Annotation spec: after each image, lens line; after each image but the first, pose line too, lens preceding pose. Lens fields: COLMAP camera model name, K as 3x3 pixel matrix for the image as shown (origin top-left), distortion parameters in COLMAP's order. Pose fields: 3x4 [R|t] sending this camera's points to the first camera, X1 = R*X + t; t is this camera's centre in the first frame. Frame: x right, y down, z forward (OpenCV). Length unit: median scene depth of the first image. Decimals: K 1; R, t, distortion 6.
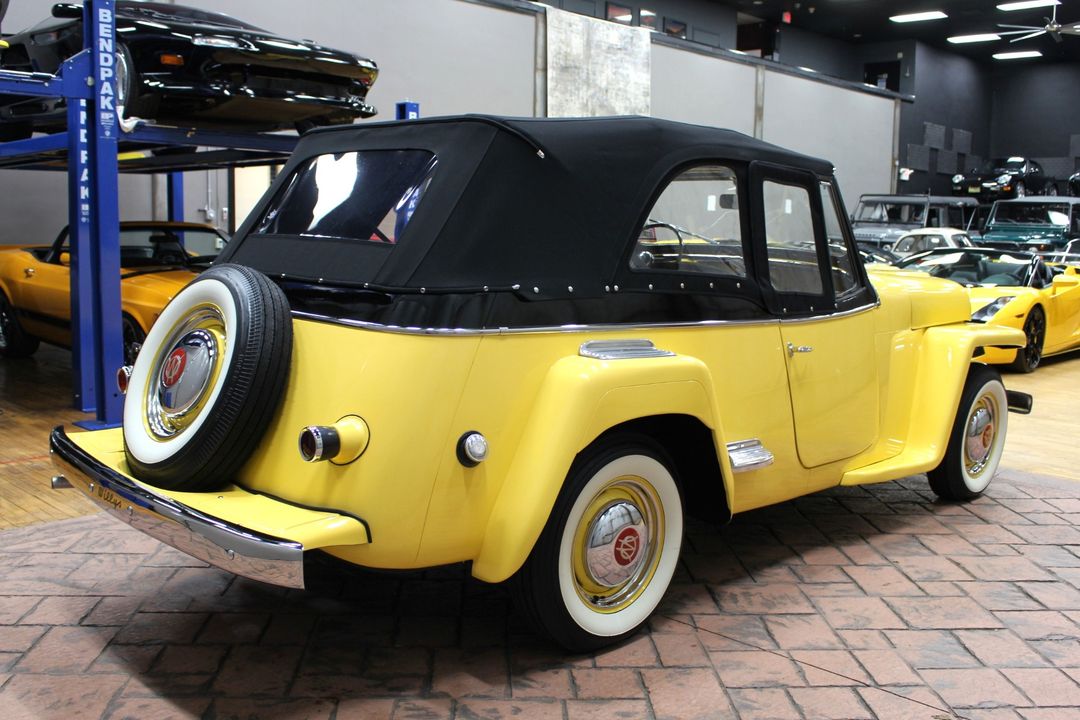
lens RADIAL K [[1074.9, 0, 540.4], [0, 1074.9, 361.7], [0, 0, 1]] dist [-0.150741, 0.174064]
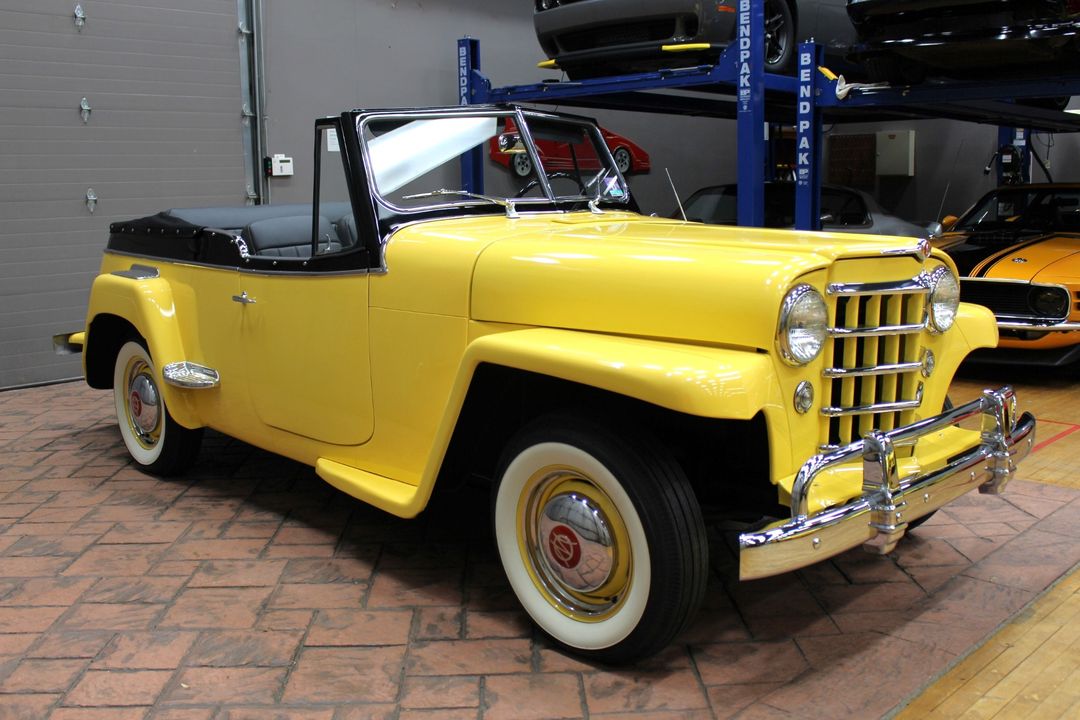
lens RADIAL K [[1102.1, 0, 540.0], [0, 1102.1, 360.0], [0, 0, 1]] dist [-0.134303, 0.146975]
pose [[-0.030745, 0.131071, -0.990896, 0.822903], [-0.114449, 0.984383, 0.133761, -0.080593], [0.992953, 0.117520, -0.015264, 0.837896]]
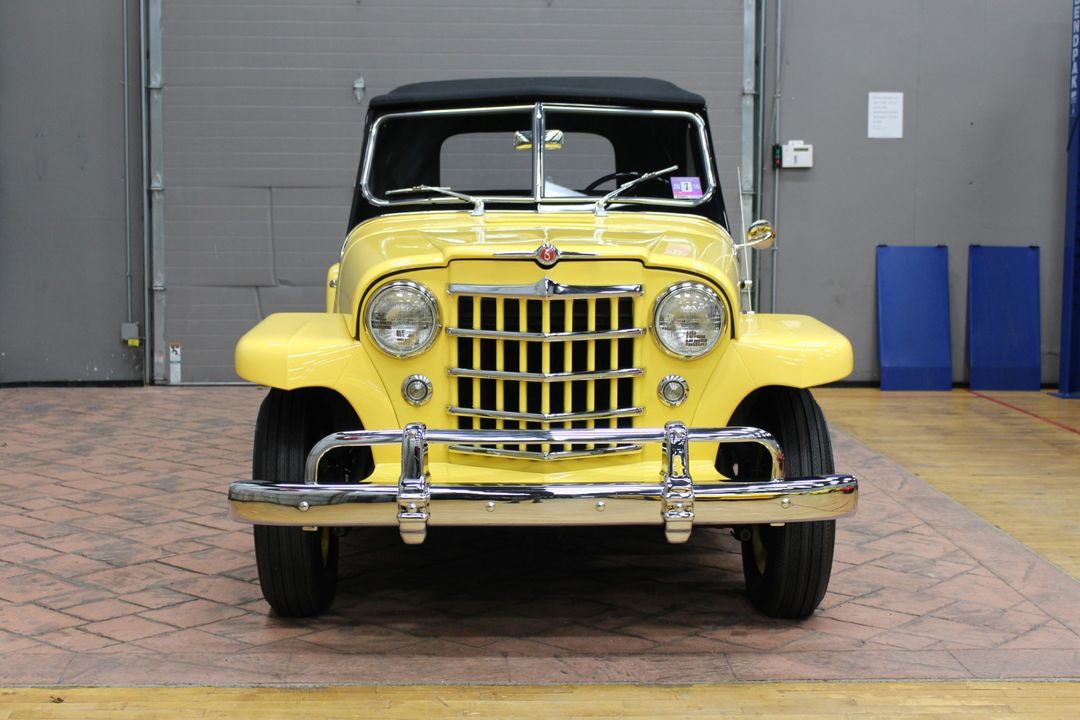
lens RADIAL K [[1650.5, 0, 540.0], [0, 1650.5, 360.0], [0, 0, 1]] dist [-0.018713, -0.001622]
pose [[-0.693111, 0.044751, -0.719440, 0.838970], [-0.119333, 0.977176, 0.175748, -0.155153], [0.710884, 0.207666, -0.671951, 1.411755]]
